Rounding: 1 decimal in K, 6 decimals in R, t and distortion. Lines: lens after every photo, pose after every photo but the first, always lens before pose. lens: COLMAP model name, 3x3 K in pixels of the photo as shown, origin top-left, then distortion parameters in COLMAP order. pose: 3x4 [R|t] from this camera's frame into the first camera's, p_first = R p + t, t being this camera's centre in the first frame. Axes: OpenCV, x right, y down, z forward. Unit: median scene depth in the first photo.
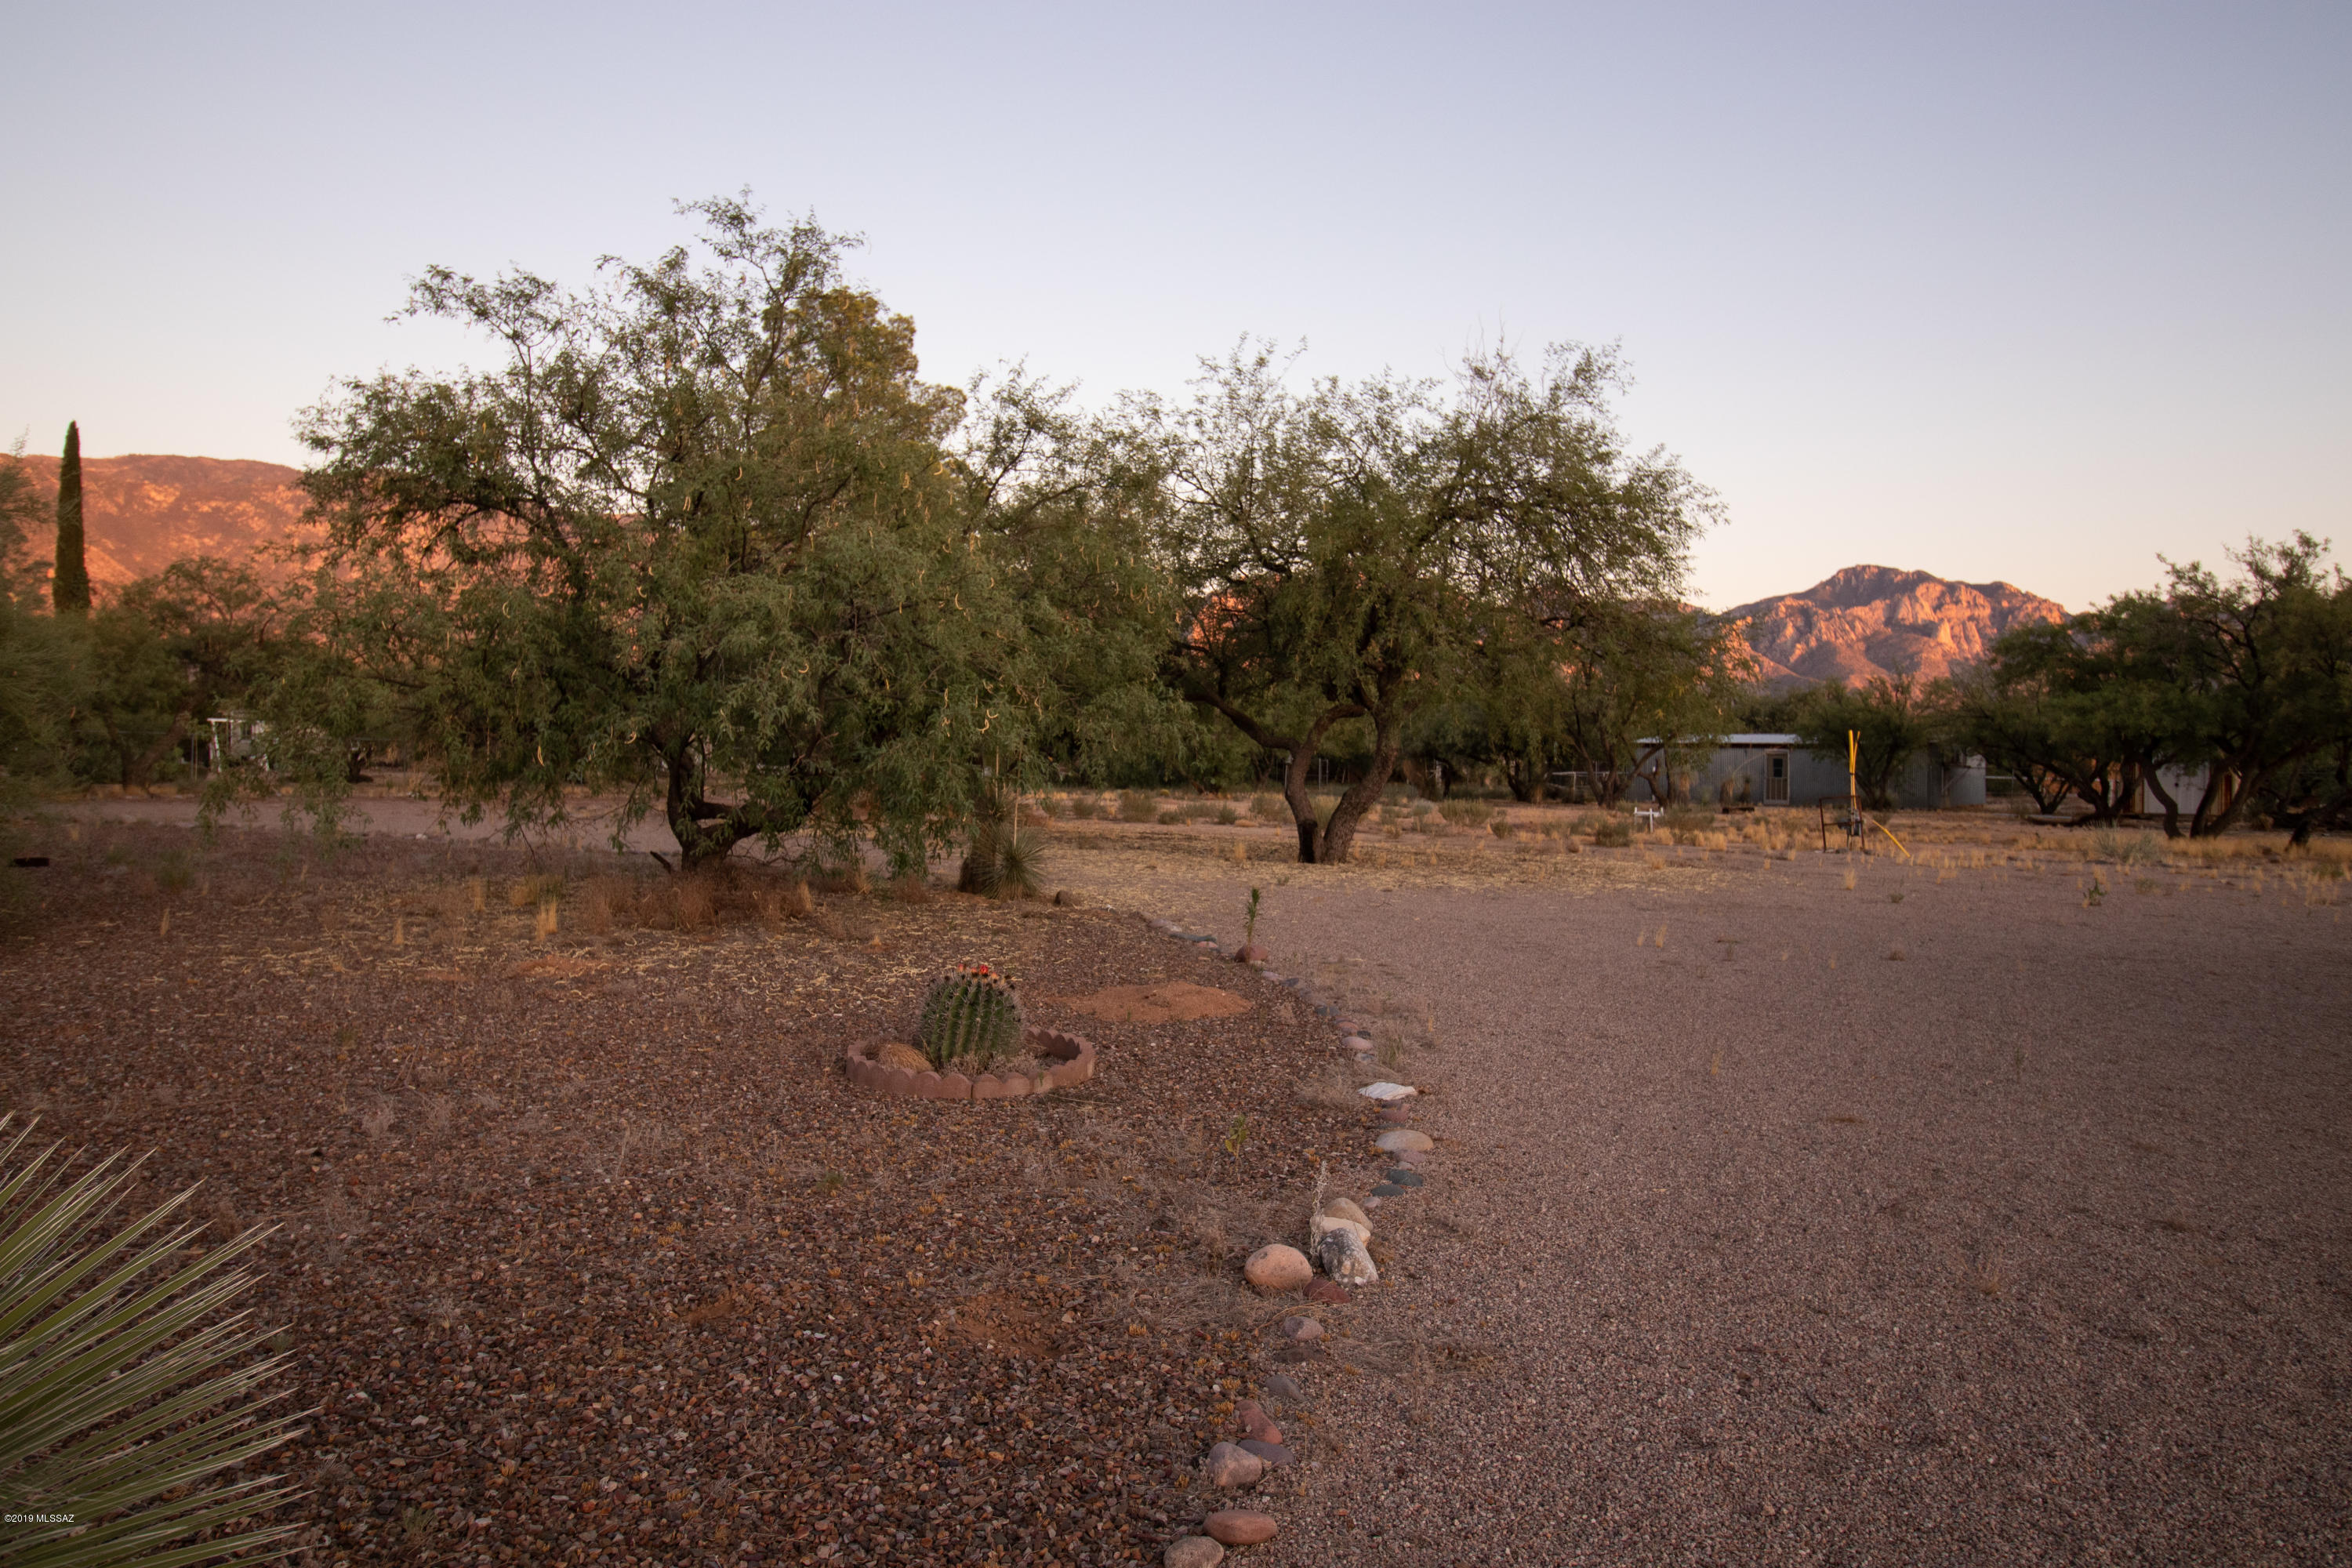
lens RADIAL K [[1484.4, 0, 1168.2], [0, 1484.4, 771.6], [0, 0, 1]] dist [-0.011905, -0.001721]
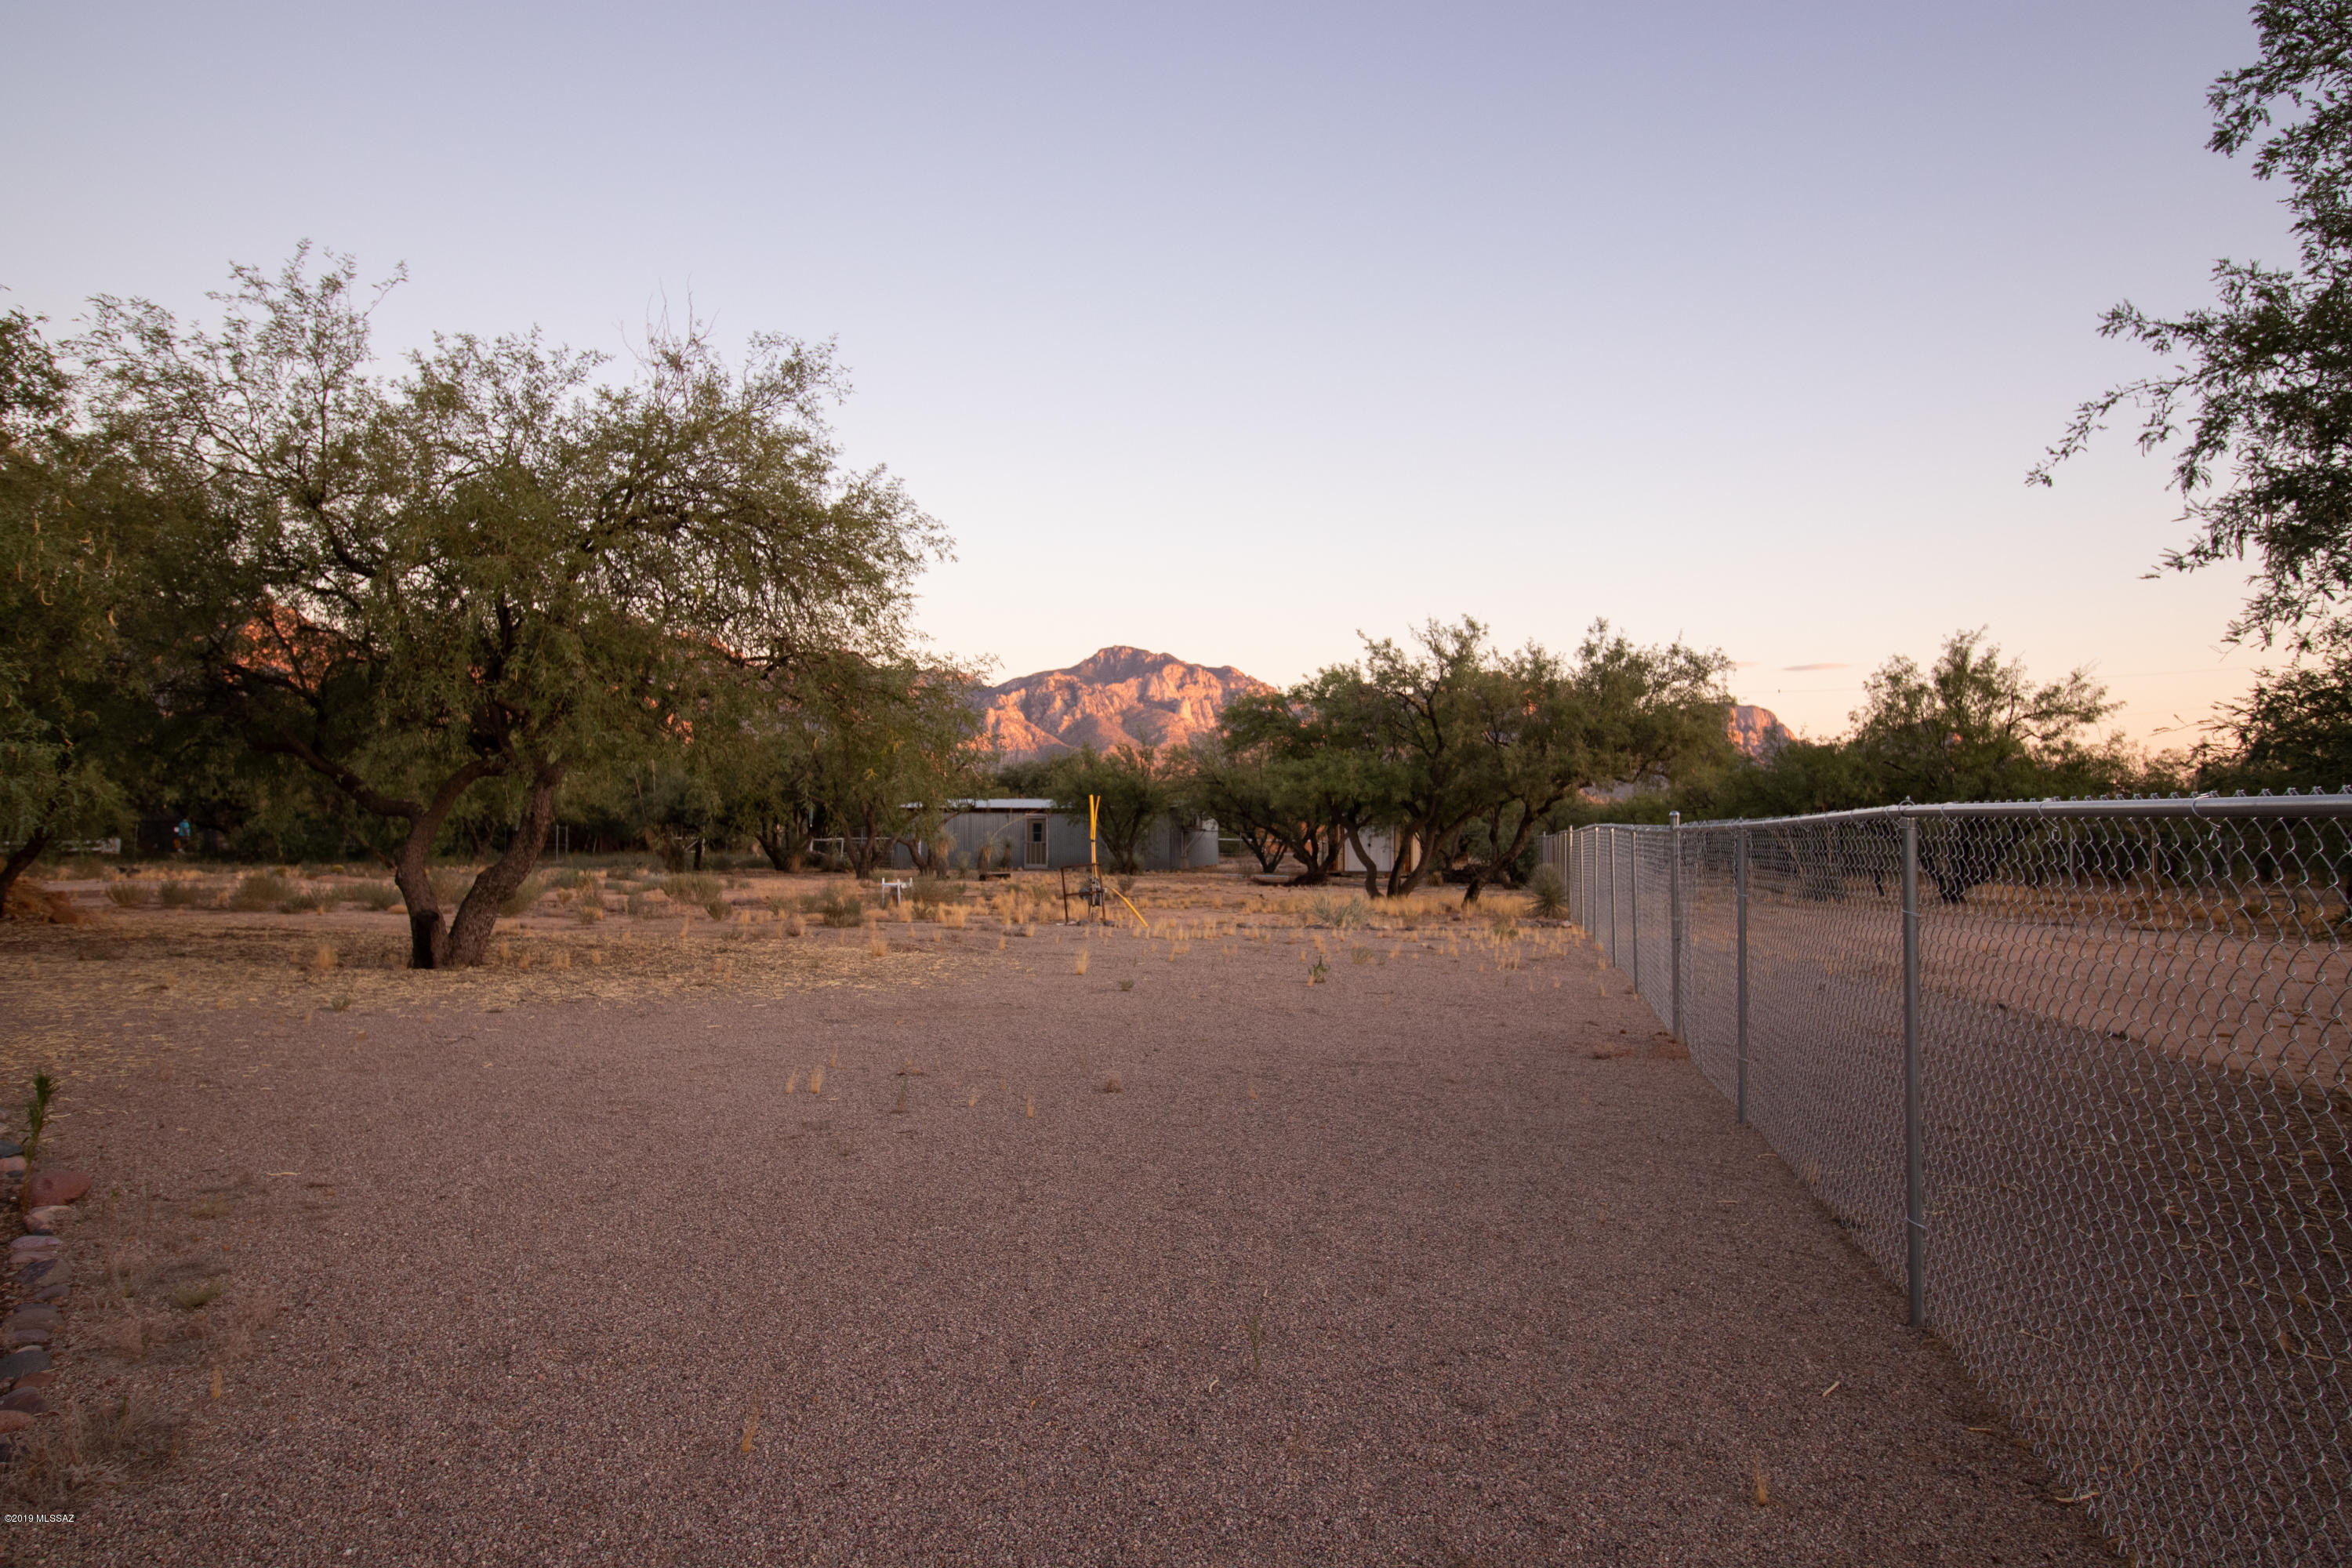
lens RADIAL K [[1484.4, 0, 1171.9], [0, 1484.4, 783.7], [0, 0, 1]] dist [-0.011905, -0.001721]
pose [[0.890135, 0.006871, 0.455646, 0.073348], [0.009137, 0.999416, -0.032921, -0.003178], [-0.455606, 0.033468, 0.889552, 0.128794]]
